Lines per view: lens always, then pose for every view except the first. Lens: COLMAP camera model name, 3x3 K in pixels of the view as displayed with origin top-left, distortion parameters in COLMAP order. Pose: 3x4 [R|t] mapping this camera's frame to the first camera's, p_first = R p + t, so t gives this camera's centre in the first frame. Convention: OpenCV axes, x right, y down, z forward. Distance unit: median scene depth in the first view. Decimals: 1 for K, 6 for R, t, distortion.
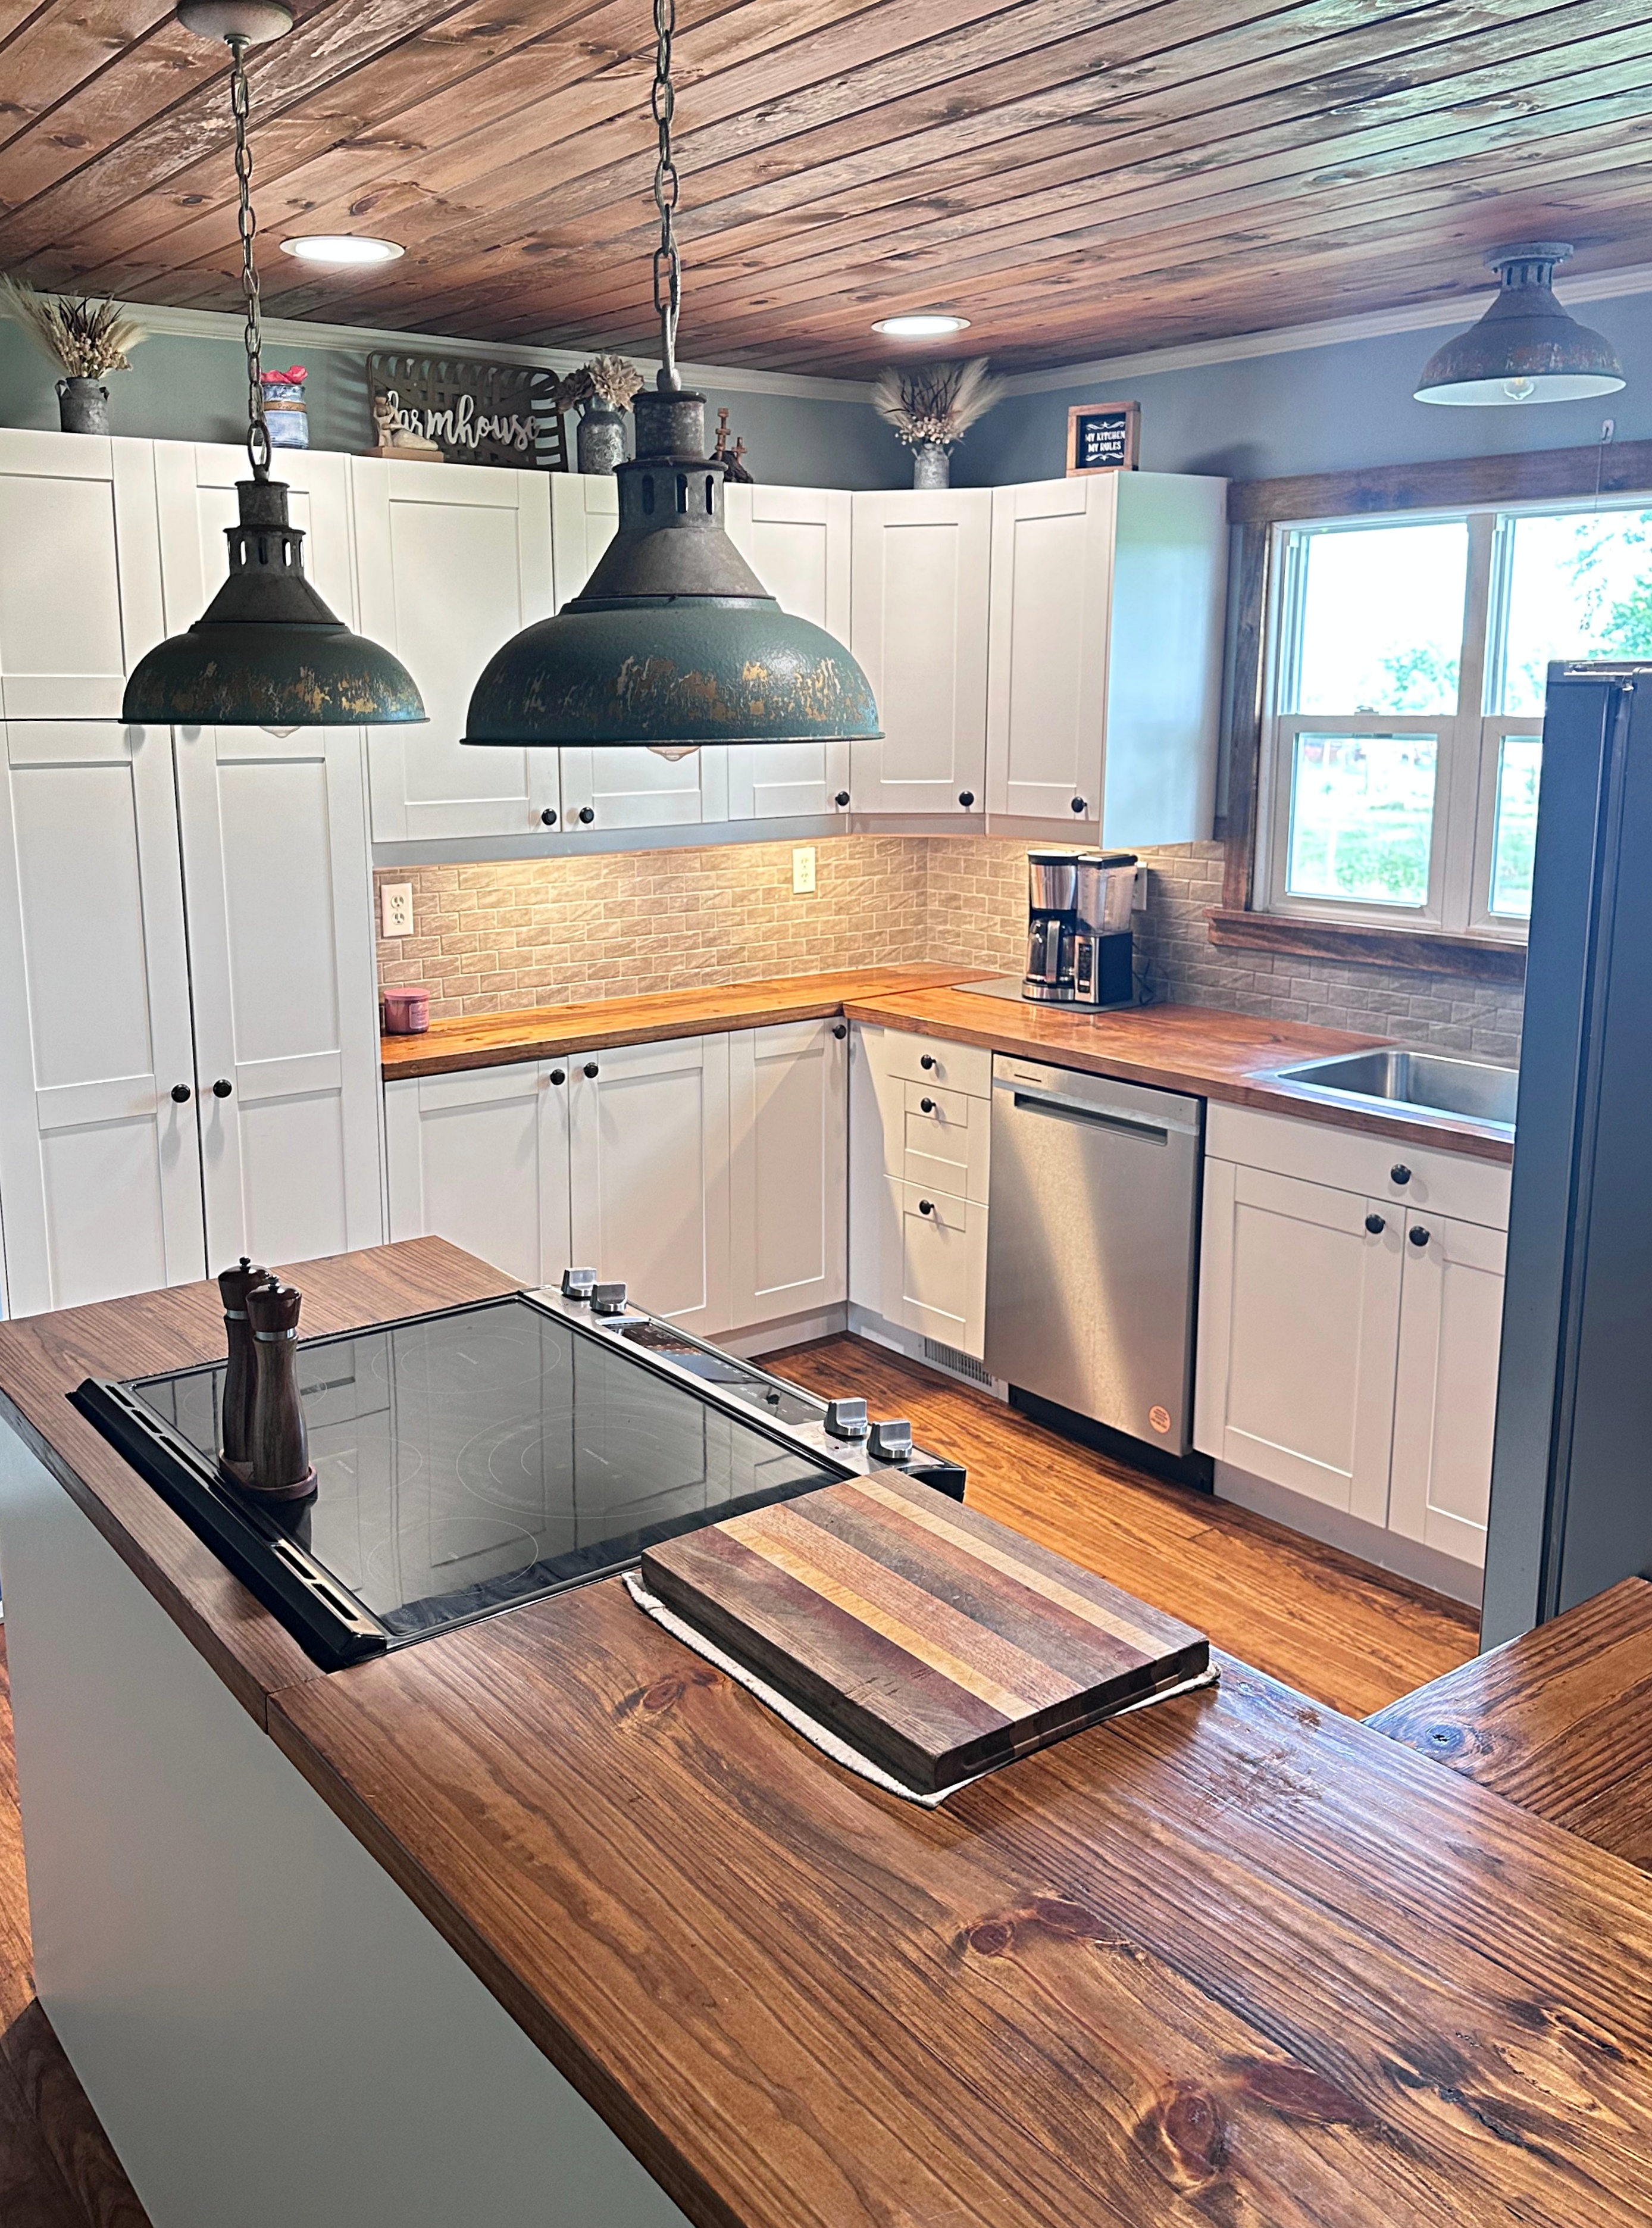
lens RADIAL K [[1855.1, 0, 693.0], [0, 1855.1, 1058.2], [0, 0, 1]] dist [0.100292, -0.260246]
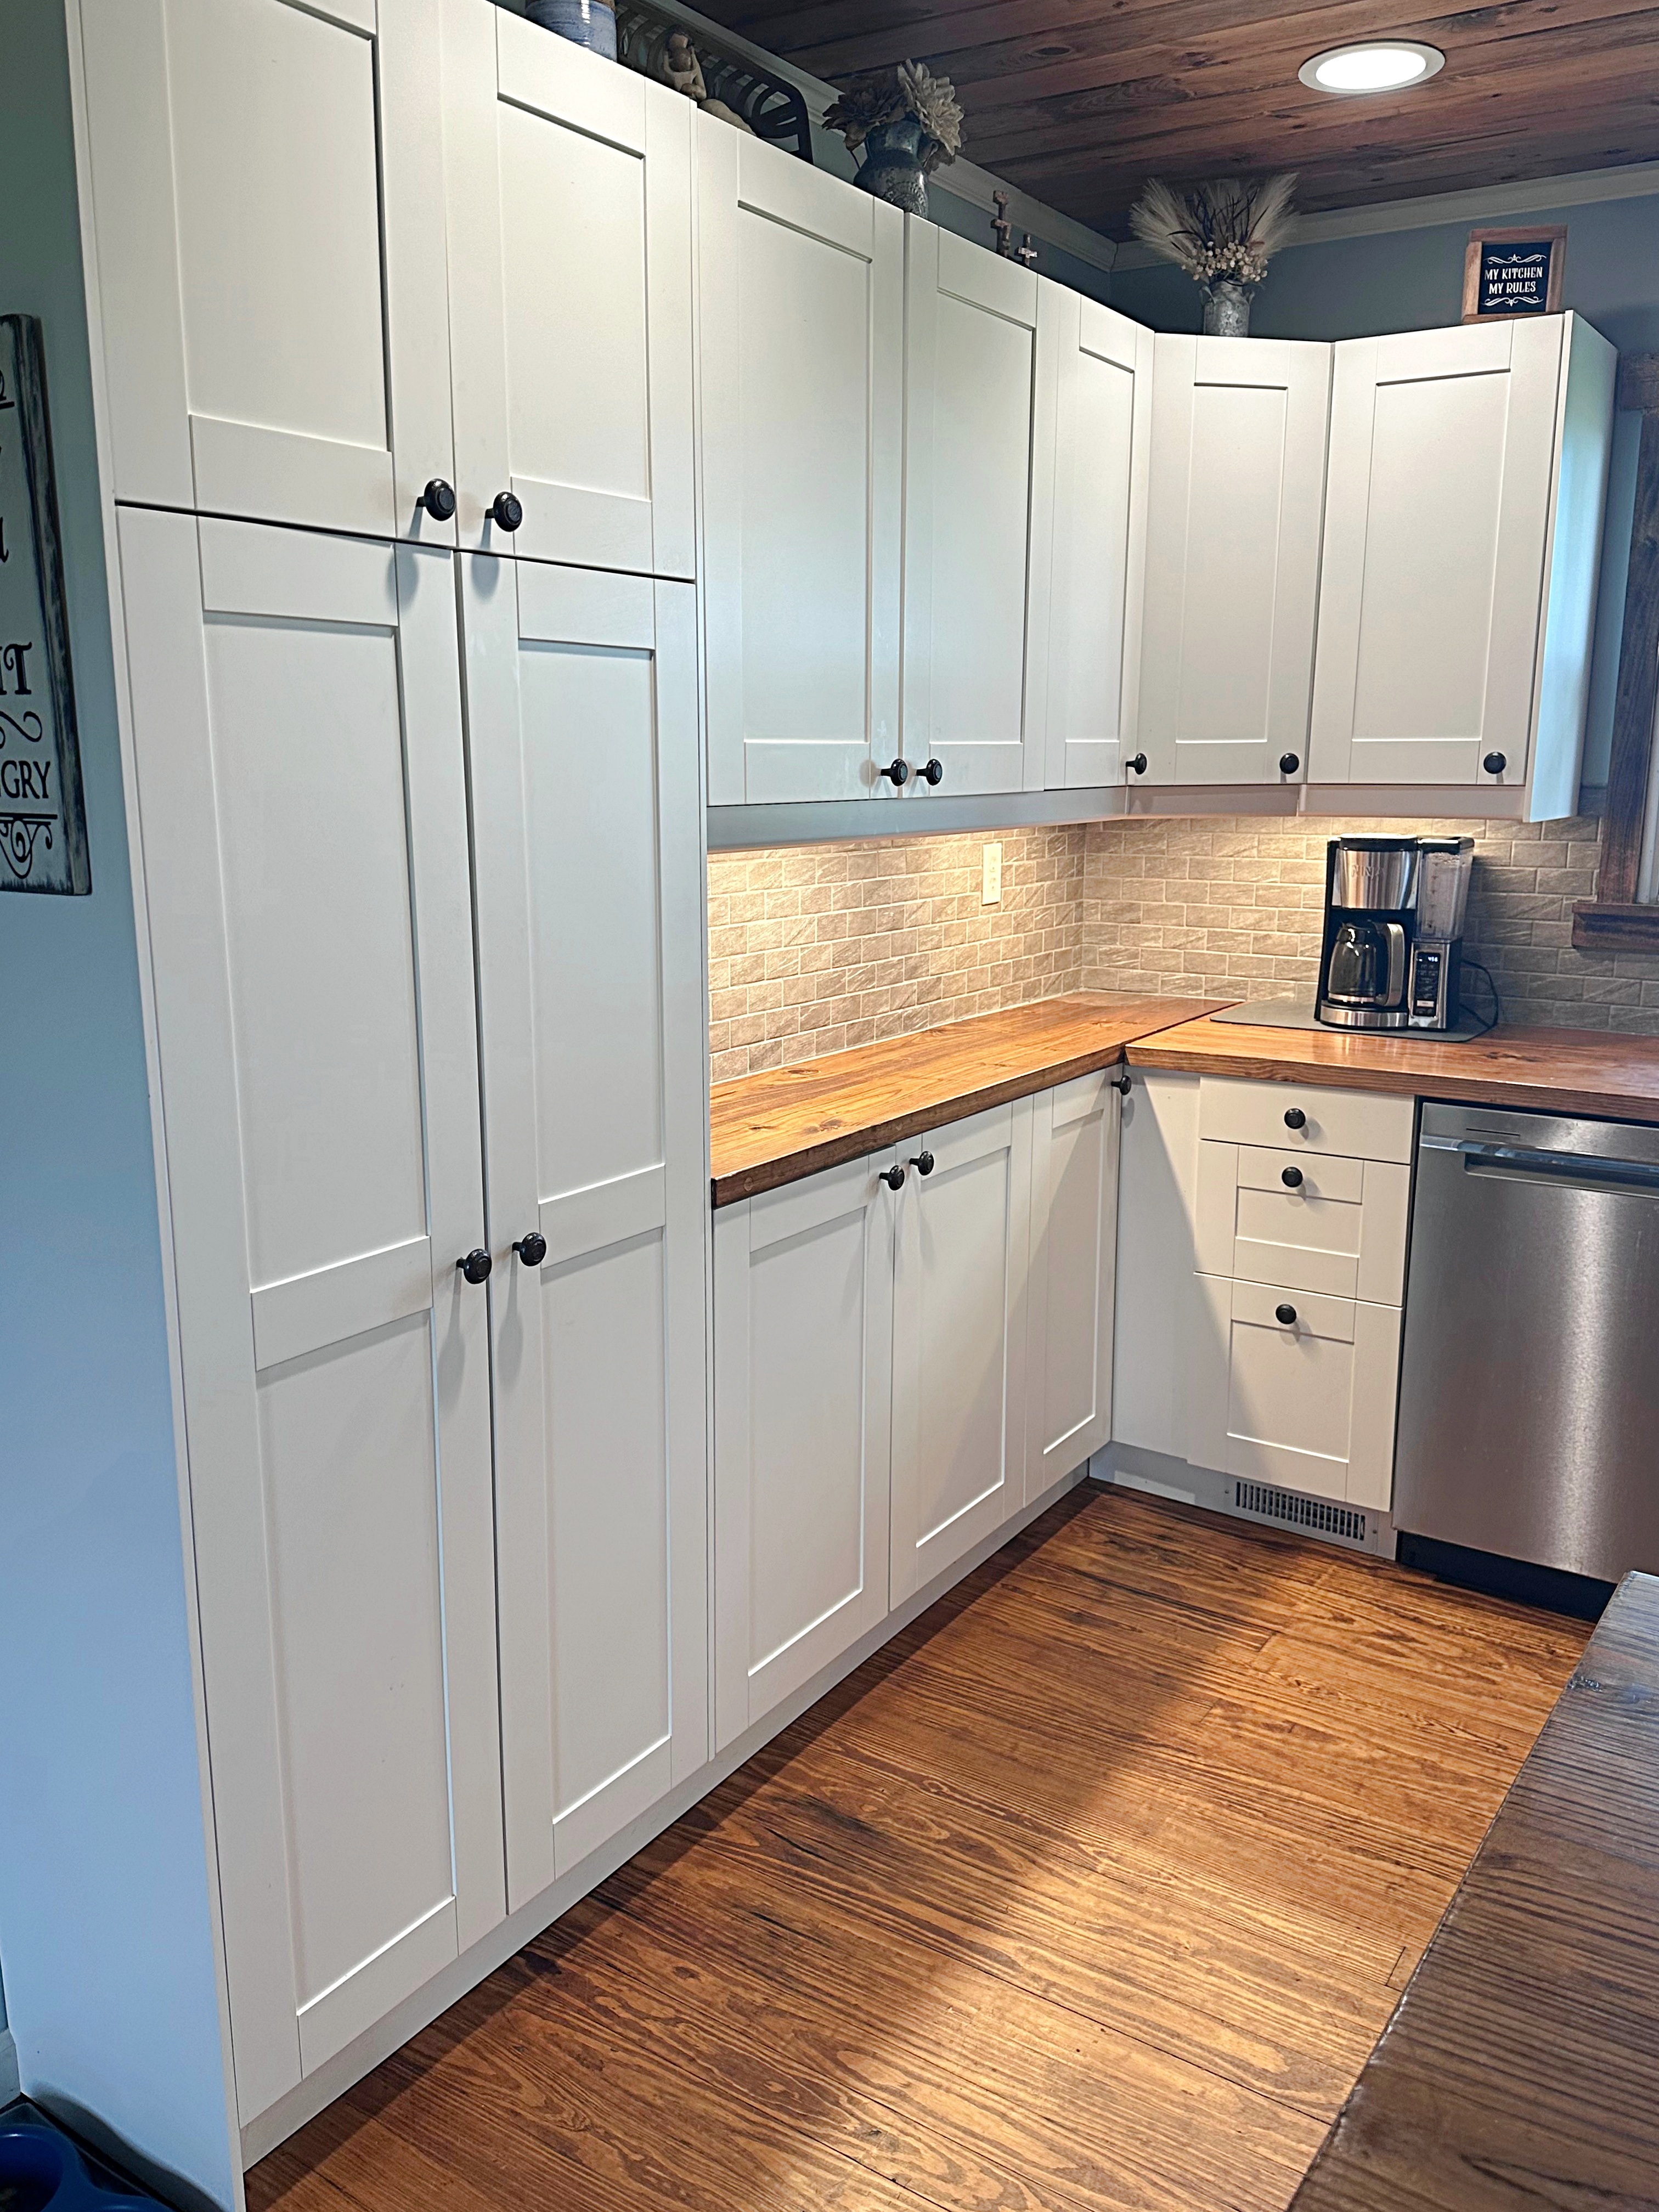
lens RADIAL K [[1760.6, 0, 829.5], [0, 1760.6, 1106.0], [0, 0, 1]] dist [0.145384, -0.216032]
pose [[0.927413, -0.061534, 0.368944, -0.295676], [0.061481, 0.998037, 0.011913, -0.021825], [-0.368953, 0.011634, 0.929375, 0.395519]]
